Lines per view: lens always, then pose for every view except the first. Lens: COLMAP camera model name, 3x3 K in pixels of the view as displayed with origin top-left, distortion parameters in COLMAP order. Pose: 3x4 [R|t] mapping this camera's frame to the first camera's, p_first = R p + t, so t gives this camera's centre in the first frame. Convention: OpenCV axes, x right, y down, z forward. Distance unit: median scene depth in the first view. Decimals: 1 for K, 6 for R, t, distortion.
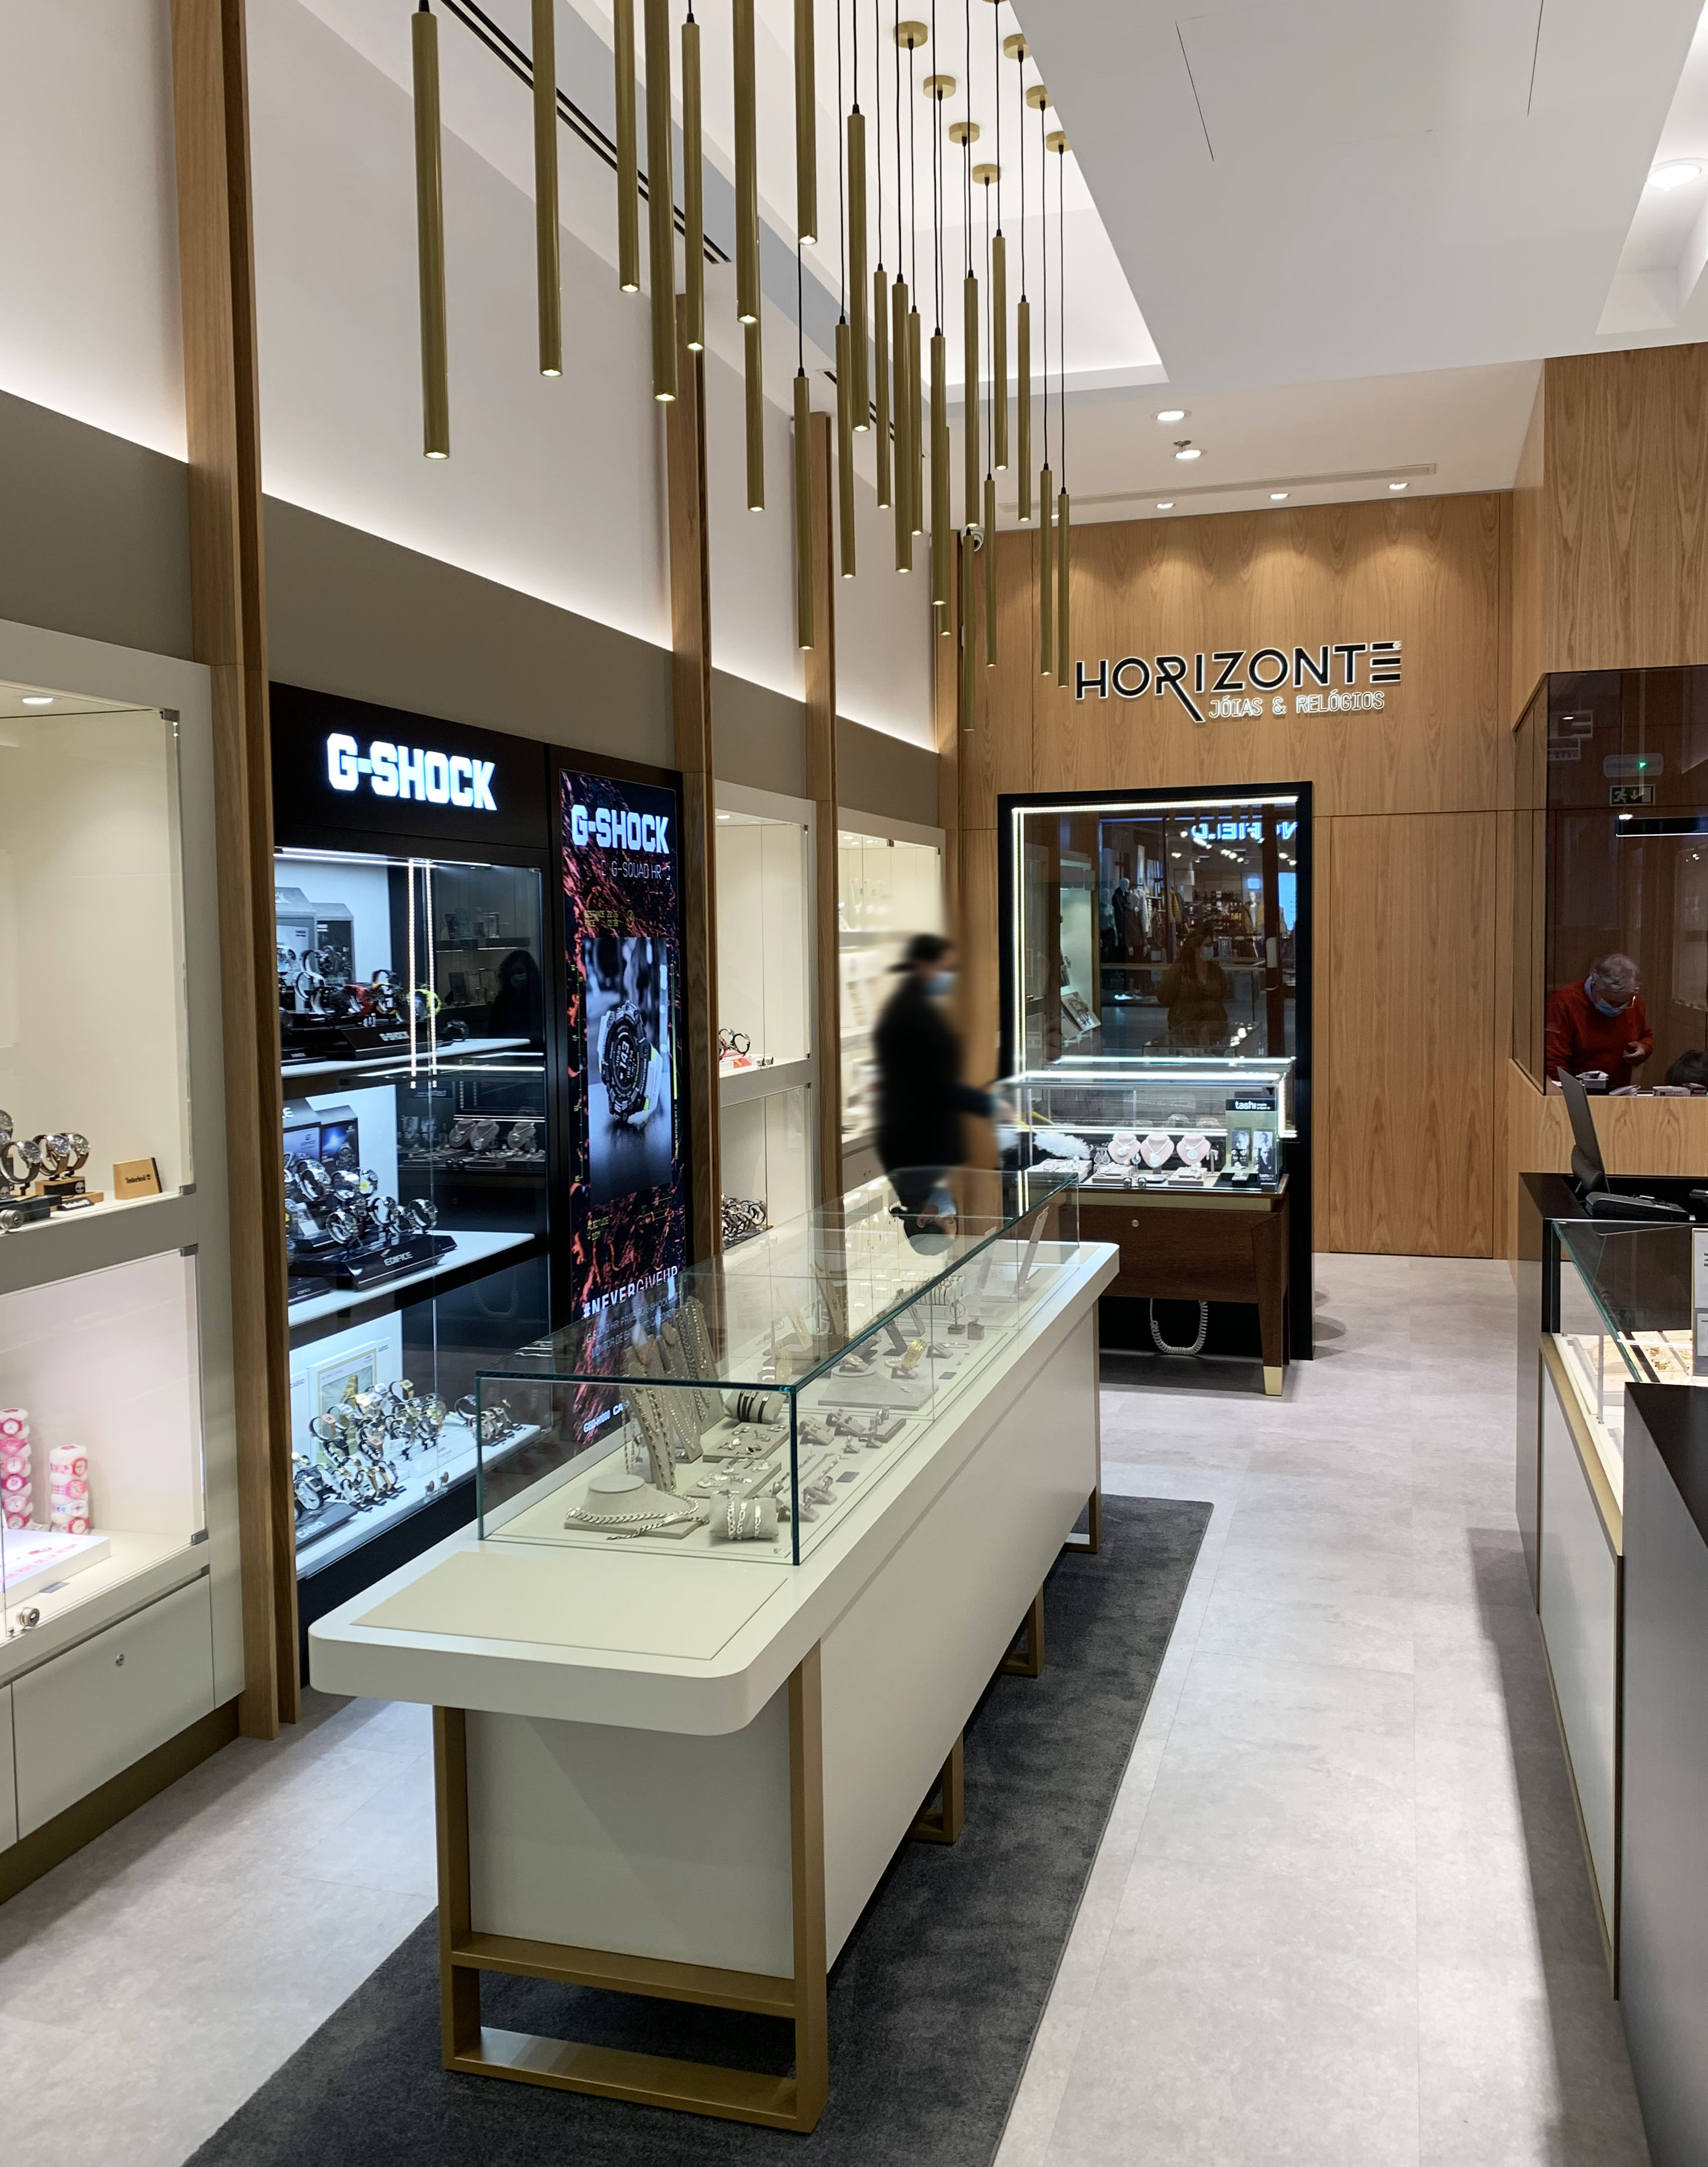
lens RADIAL K [[1811.1, 0, 867.9], [0, 1811.1, 1041.8], [0, 0, 1]] dist [0.012499, -0.015032]
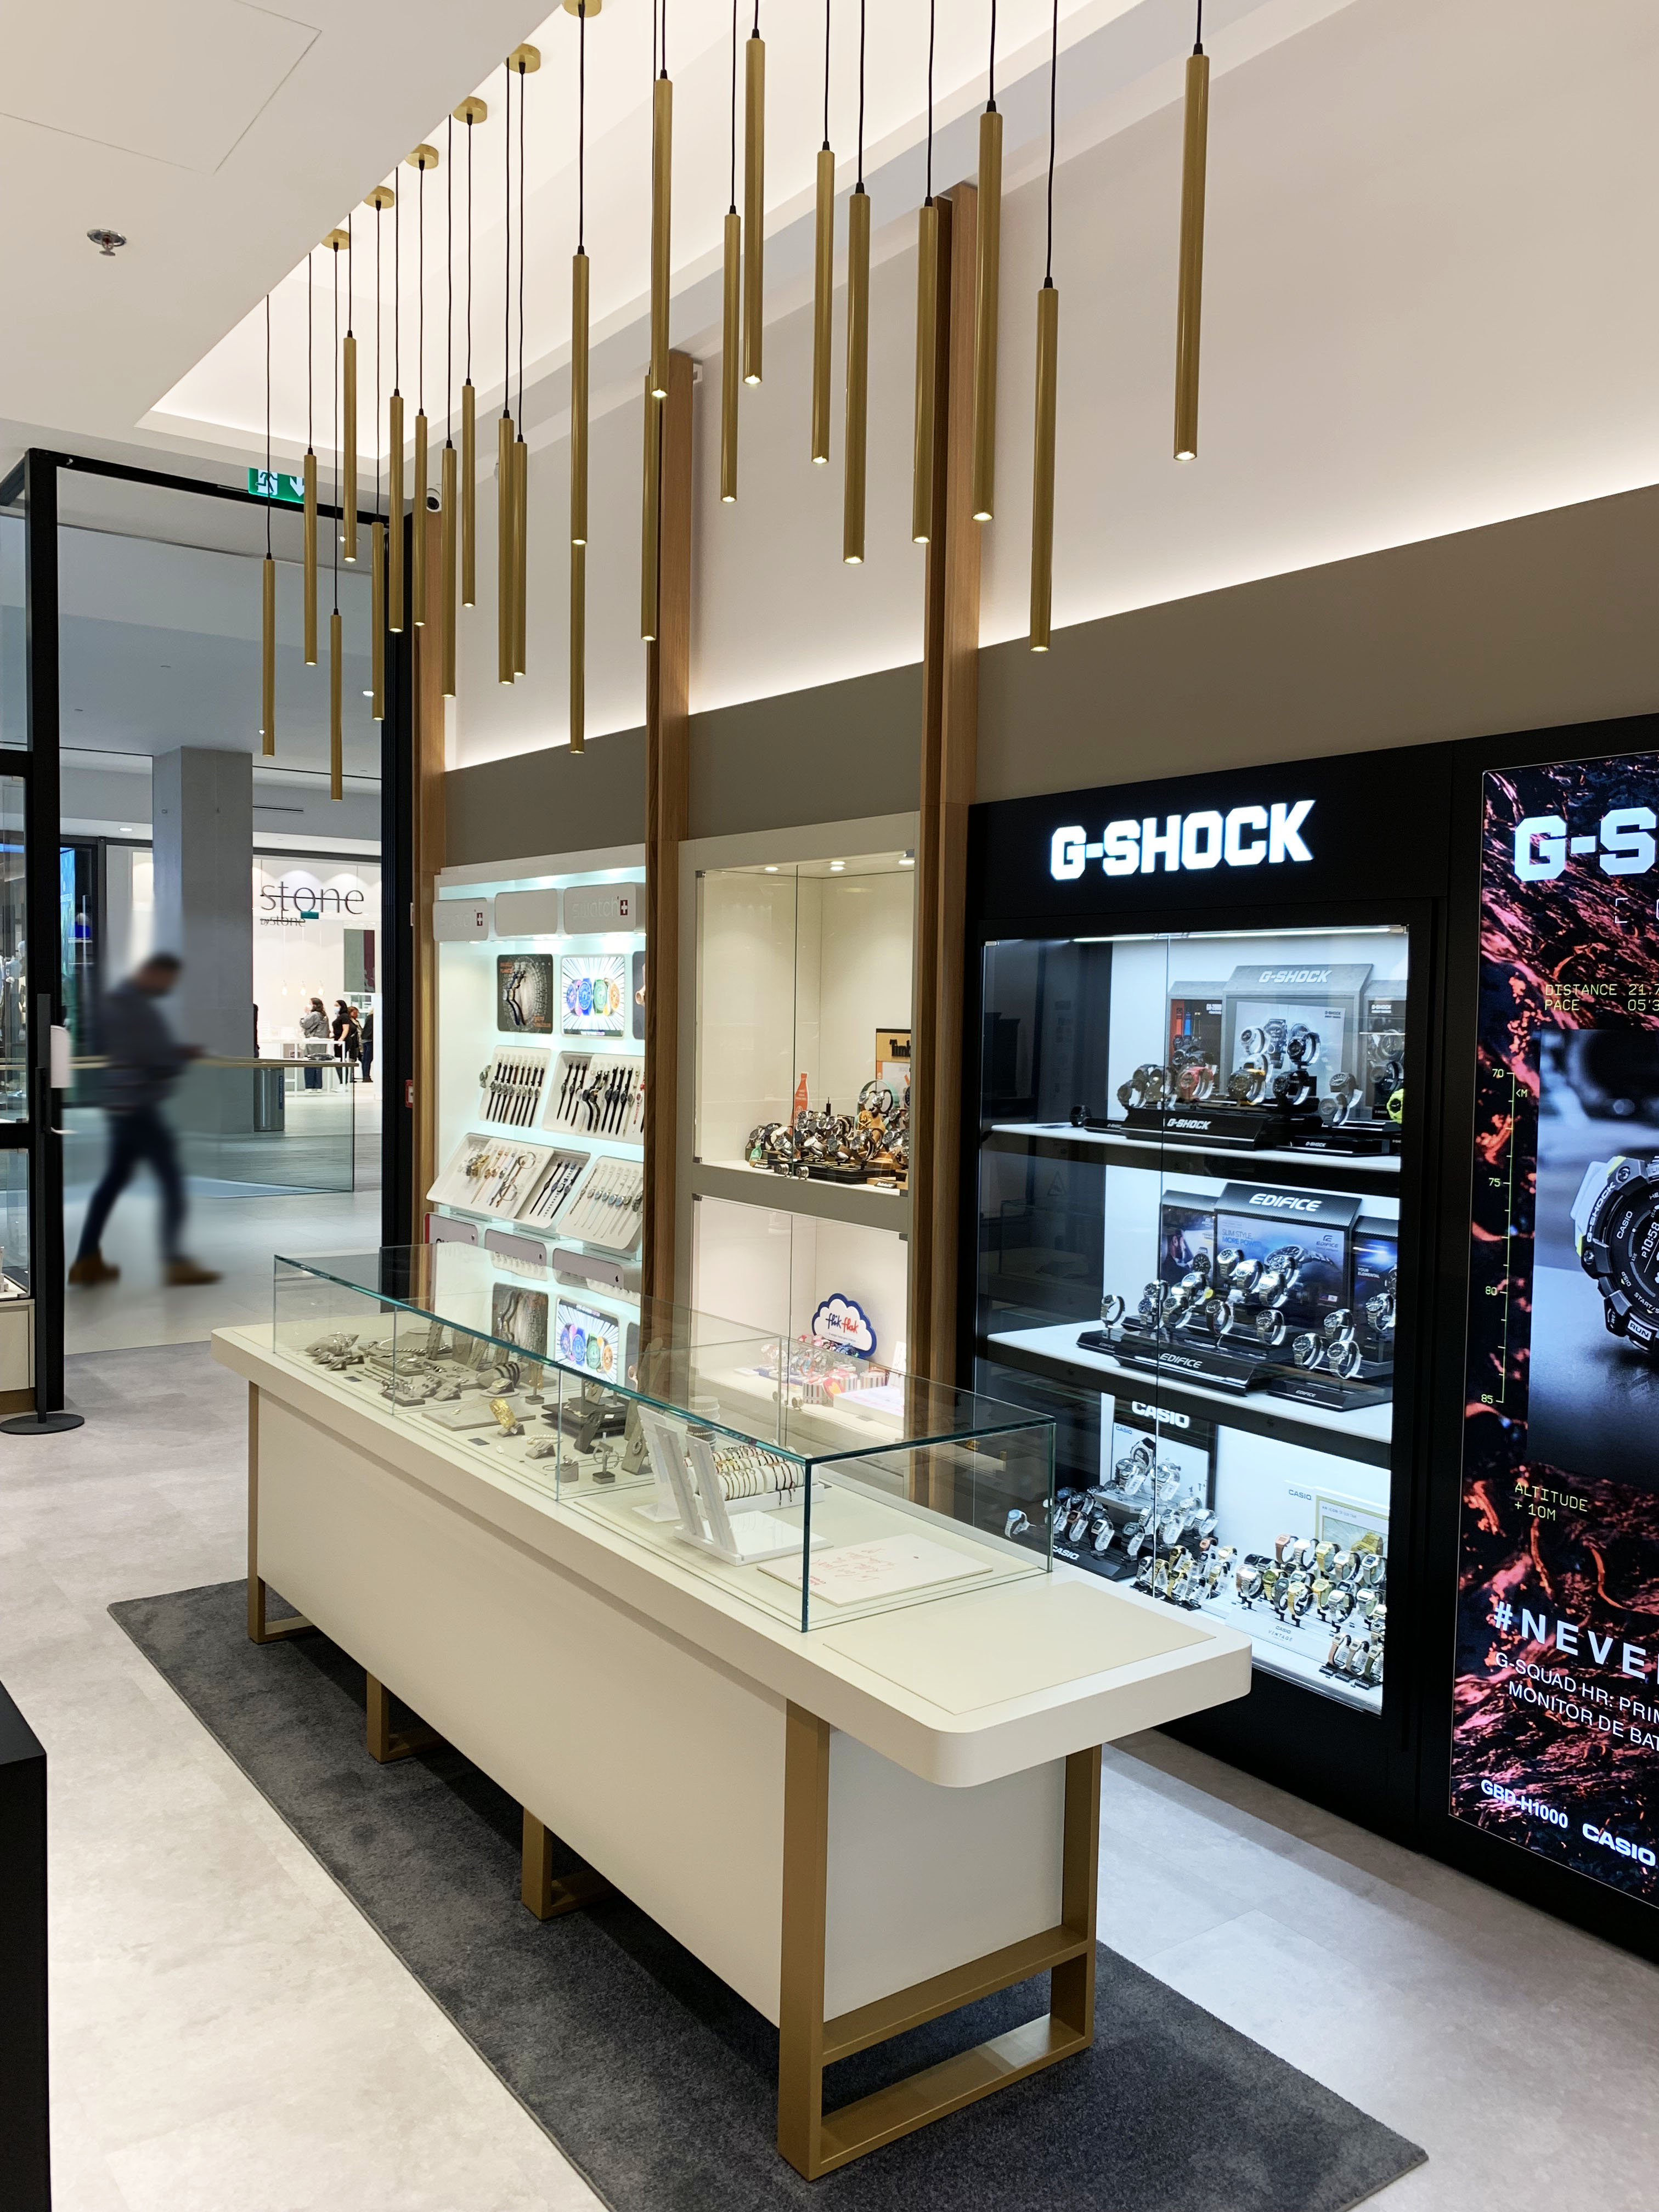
lens RADIAL K [[1738.7, 0, 822.0], [0, 1738.7, 1108.2], [0, 0, 1]] dist [0.036264, -0.054518]
pose [[-0.616628, 0.046517, -0.785880, 0.365651], [-0.053706, 0.993442, 0.100943, -0.060282], [0.785421, 0.104451, -0.610085, 0.914473]]
